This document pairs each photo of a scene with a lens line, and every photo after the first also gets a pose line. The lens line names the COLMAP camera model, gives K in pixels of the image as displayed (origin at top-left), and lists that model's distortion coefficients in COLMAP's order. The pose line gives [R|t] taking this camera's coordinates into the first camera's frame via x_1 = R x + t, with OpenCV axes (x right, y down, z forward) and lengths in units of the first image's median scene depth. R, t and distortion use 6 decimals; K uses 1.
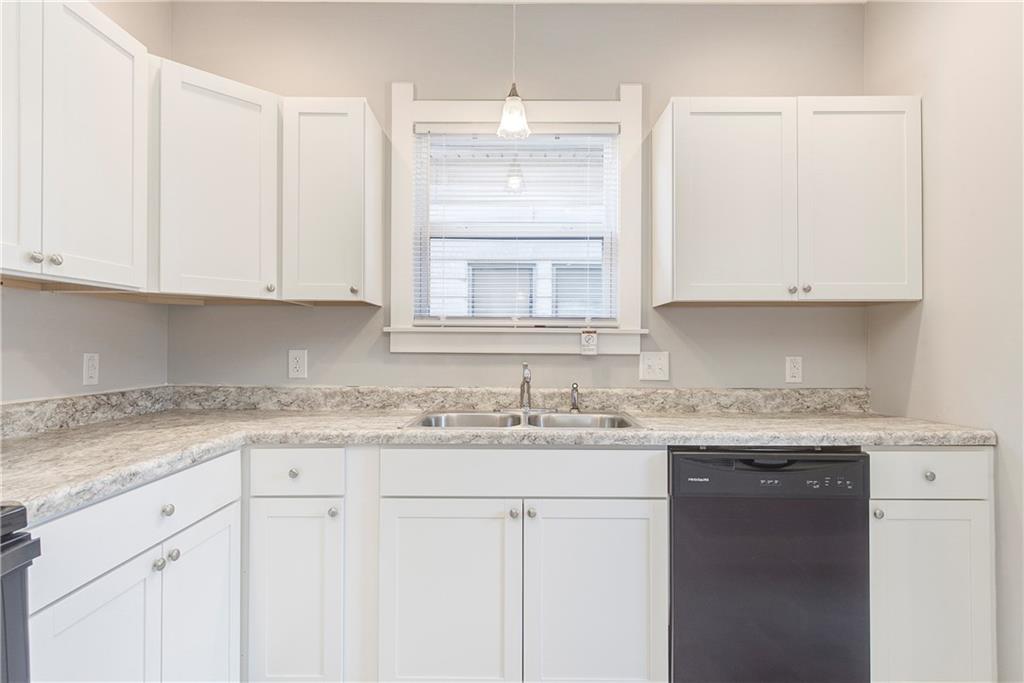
lens RADIAL K [[553.6, 0, 508.8], [0, 553.6, 341.3], [0, 0, 1]] dist [0.002190, -0.000113]
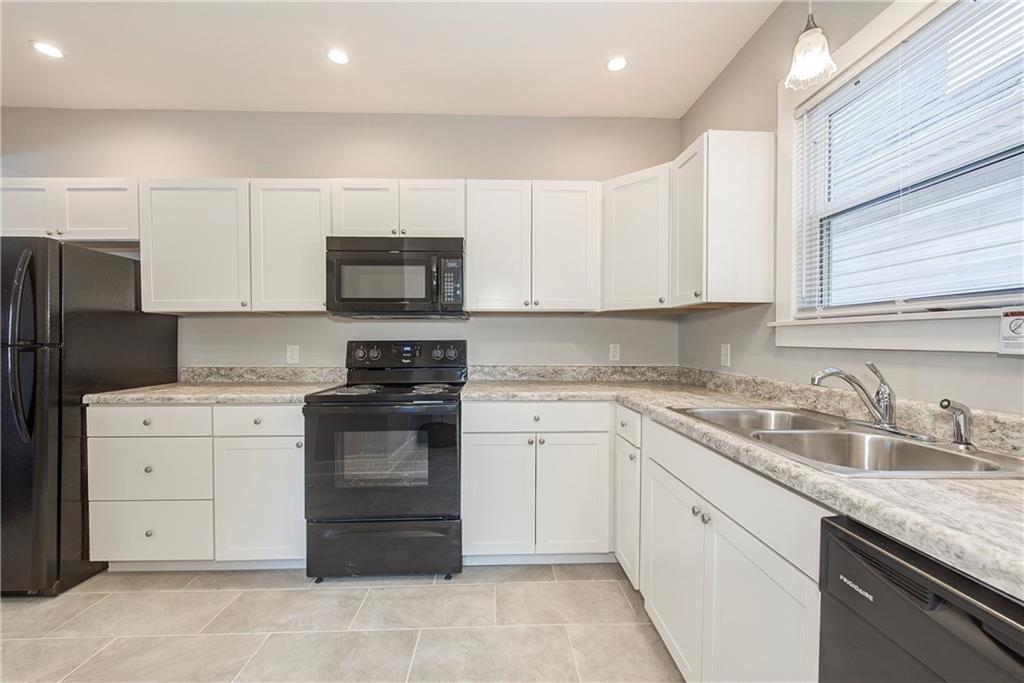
lens RADIAL K [[403.3, 0, 507.2], [0, 403.3, 344.0], [0, 0, 1]] dist [-0.002641, -0.000295]
pose [[0.048532, 0.005572, -0.998806, 0.512079], [0.003978, 0.999975, 0.005772, 0.009298], [0.998814, -0.004254, 0.048509, 0.467413]]
